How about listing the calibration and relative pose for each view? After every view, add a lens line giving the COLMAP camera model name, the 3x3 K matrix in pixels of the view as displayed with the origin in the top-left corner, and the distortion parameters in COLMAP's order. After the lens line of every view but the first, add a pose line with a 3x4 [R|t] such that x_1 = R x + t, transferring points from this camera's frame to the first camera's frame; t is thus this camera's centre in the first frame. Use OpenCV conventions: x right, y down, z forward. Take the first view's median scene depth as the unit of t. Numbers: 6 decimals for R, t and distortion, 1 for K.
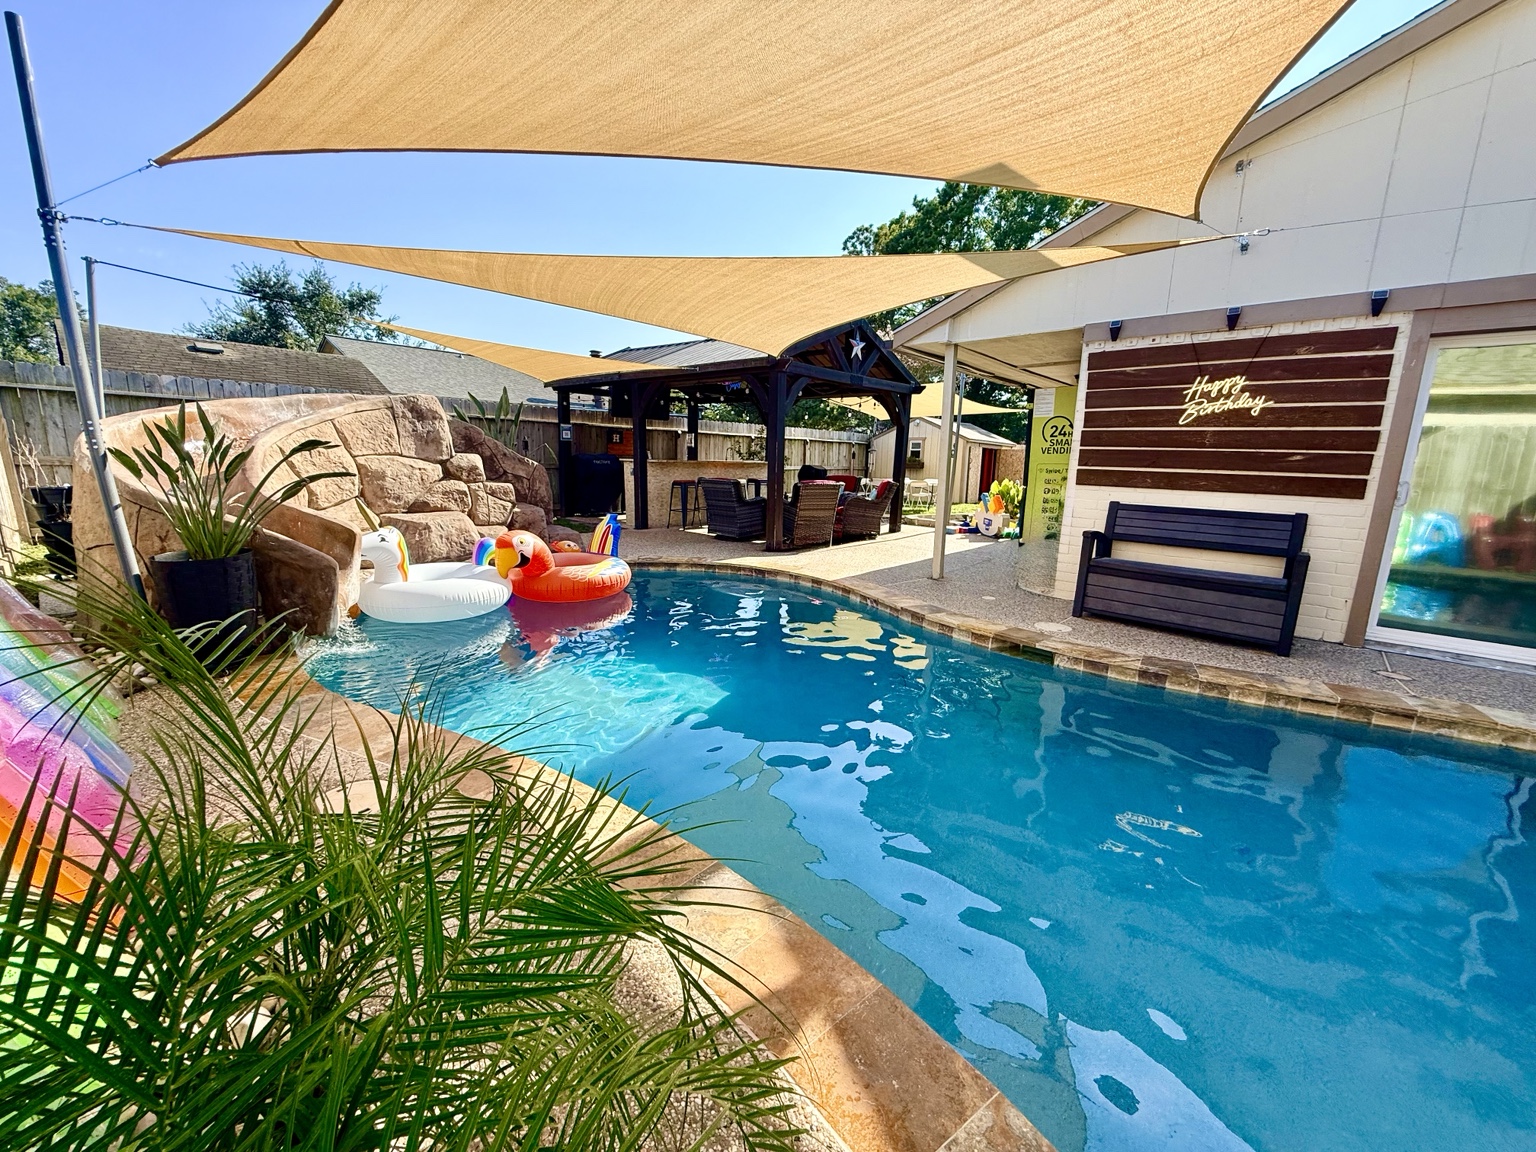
lens RADIAL K [[609.0, 0, 768.0], [0, 609.0, 576.0], [0, 0, 1]] dist [0.000454, 0.000052]
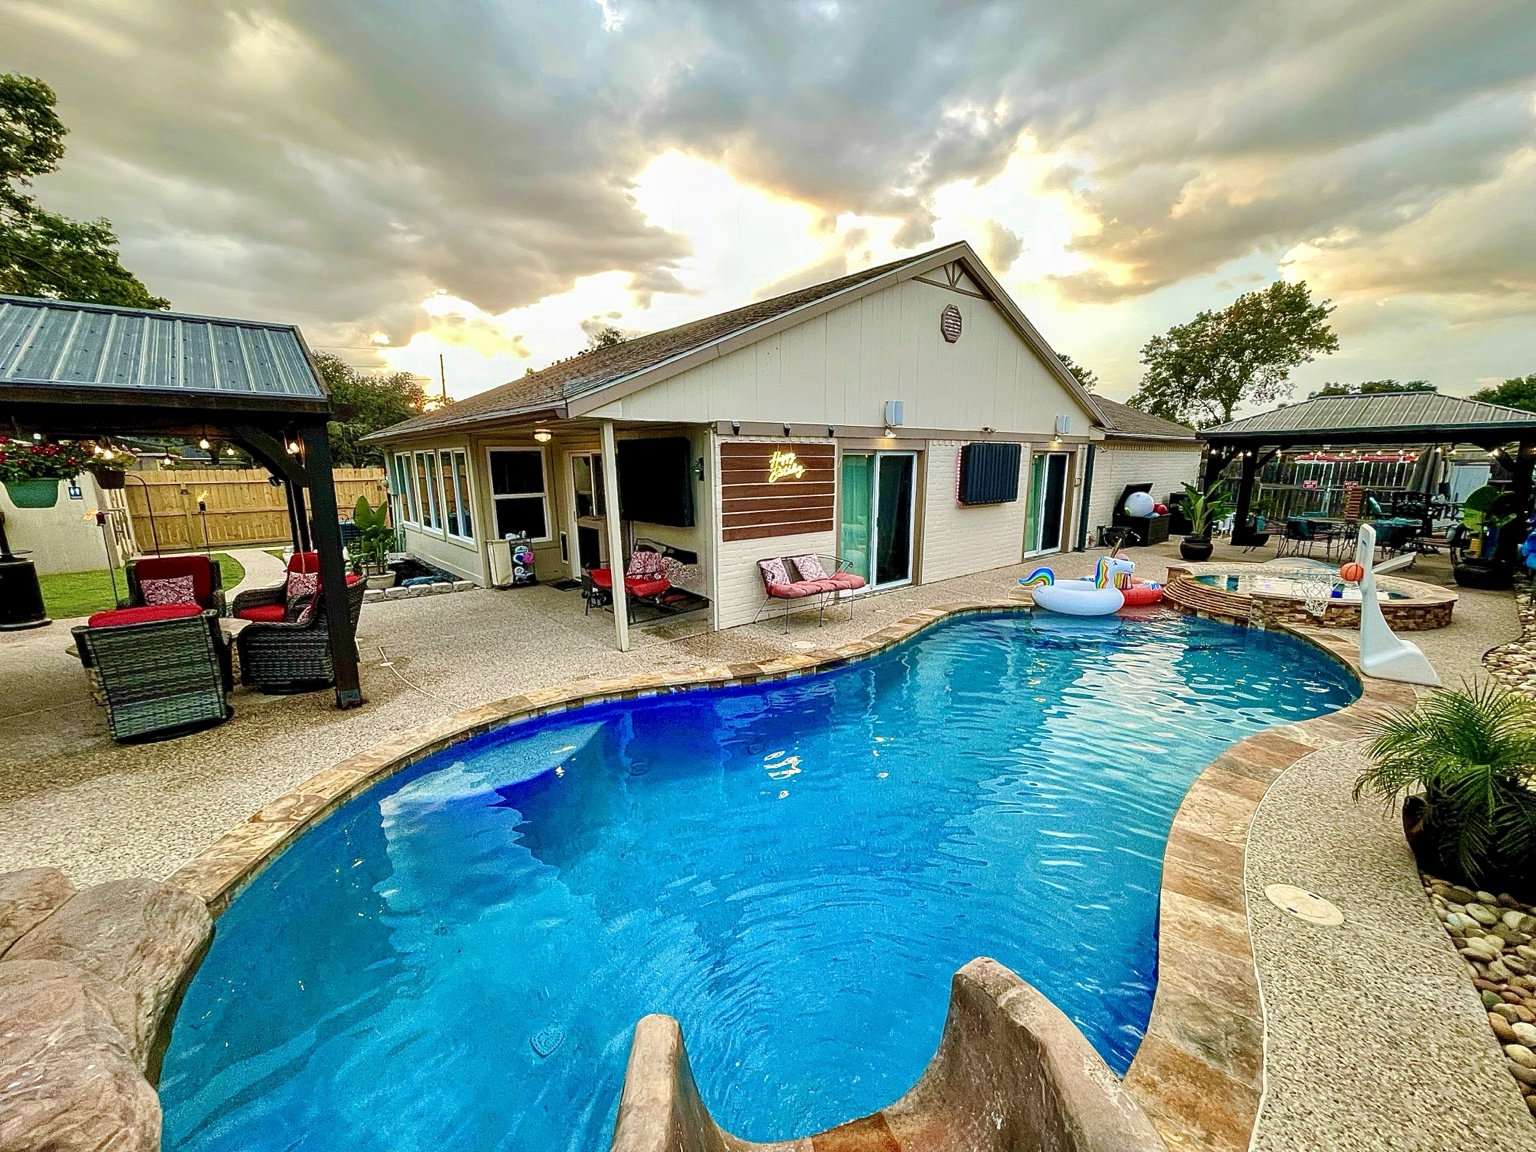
lens RADIAL K [[609.0, 0, 768.0], [0, 609.0, 576.0], [0, 0, 1]] dist [0.000454, 0.000052]
pose [[0.162682, -0.211115, 0.963828, -1.004504], [0.200125, 0.963597, 0.177286, -0.385760], [-0.966170, 0.164045, 0.199010, 0.869739]]
